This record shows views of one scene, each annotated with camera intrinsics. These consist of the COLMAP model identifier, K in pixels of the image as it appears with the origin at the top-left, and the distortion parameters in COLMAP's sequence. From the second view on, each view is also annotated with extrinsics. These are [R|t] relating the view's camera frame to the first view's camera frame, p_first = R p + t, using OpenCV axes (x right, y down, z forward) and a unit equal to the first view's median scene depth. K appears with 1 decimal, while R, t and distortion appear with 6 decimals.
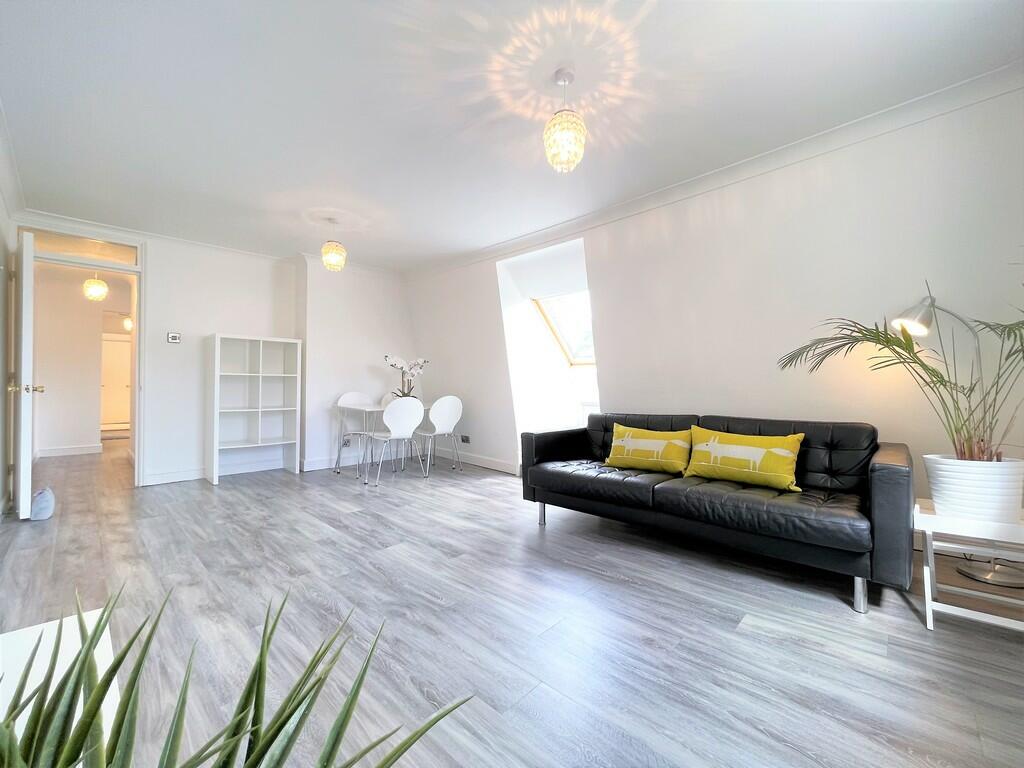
lens RADIAL K [[414.4, 0, 510.9], [0, 414.4, 385.4], [0, 0, 1]] dist [-0.000940, -0.000023]
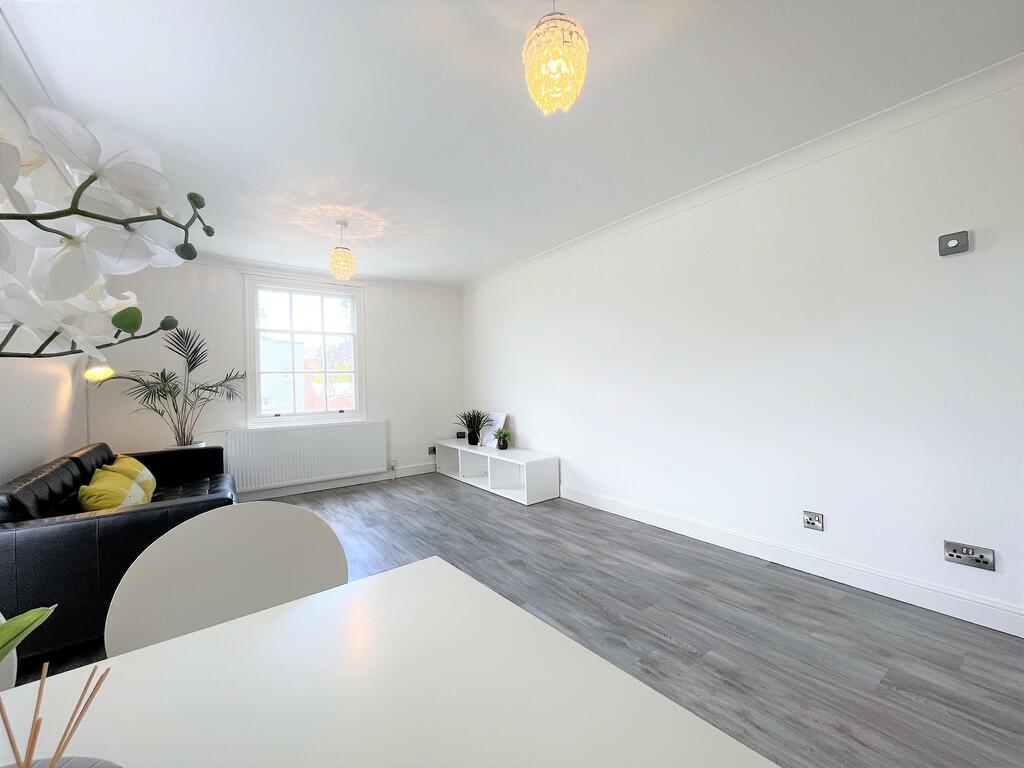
lens RADIAL K [[414.4, 0, 510.9], [0, 414.4, 385.4], [0, 0, 1]] dist [-0.000940, -0.000023]
pose [[-0.983507, 0.022610, 0.179453, -0.619066], [0.022480, 0.999743, -0.002758, -0.055678], [-0.179469, 0.001322, -0.983763, 1.872178]]
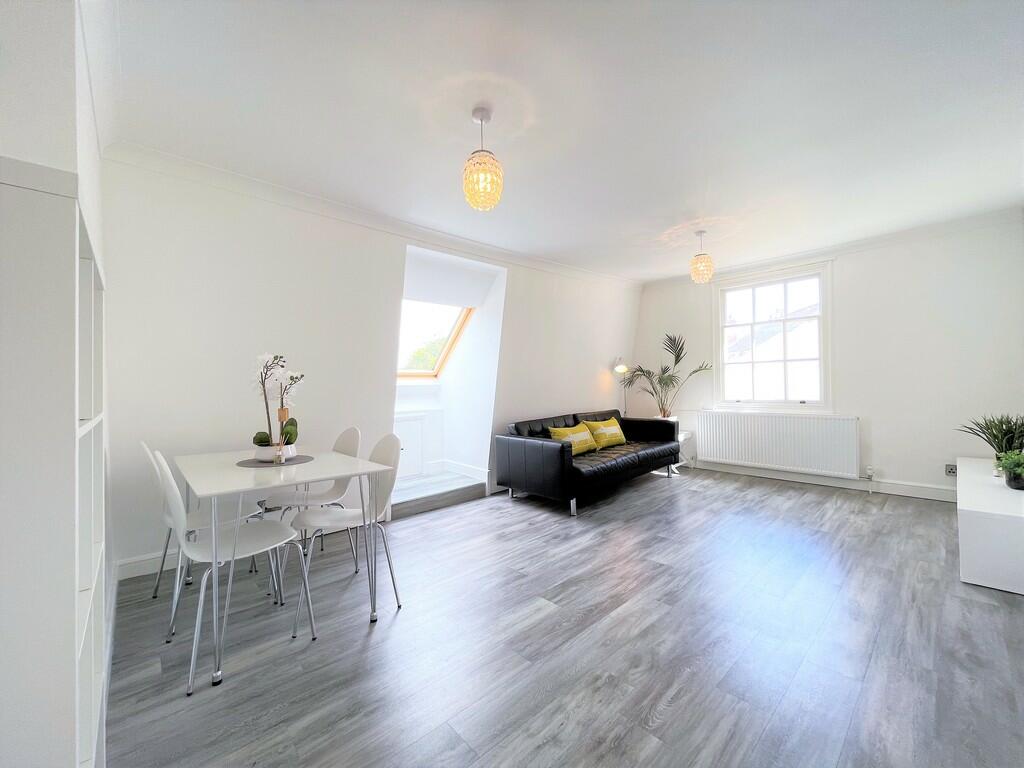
lens RADIAL K [[414.4, 0, 510.9], [0, 414.4, 385.4], [0, 0, 1]] dist [-0.000940, -0.000023]
pose [[0.063107, -0.012031, 0.997934, -1.335116], [0.017415, 0.999788, 0.010952, -0.071805], [-0.997855, 0.016688, 0.063304, 1.294633]]
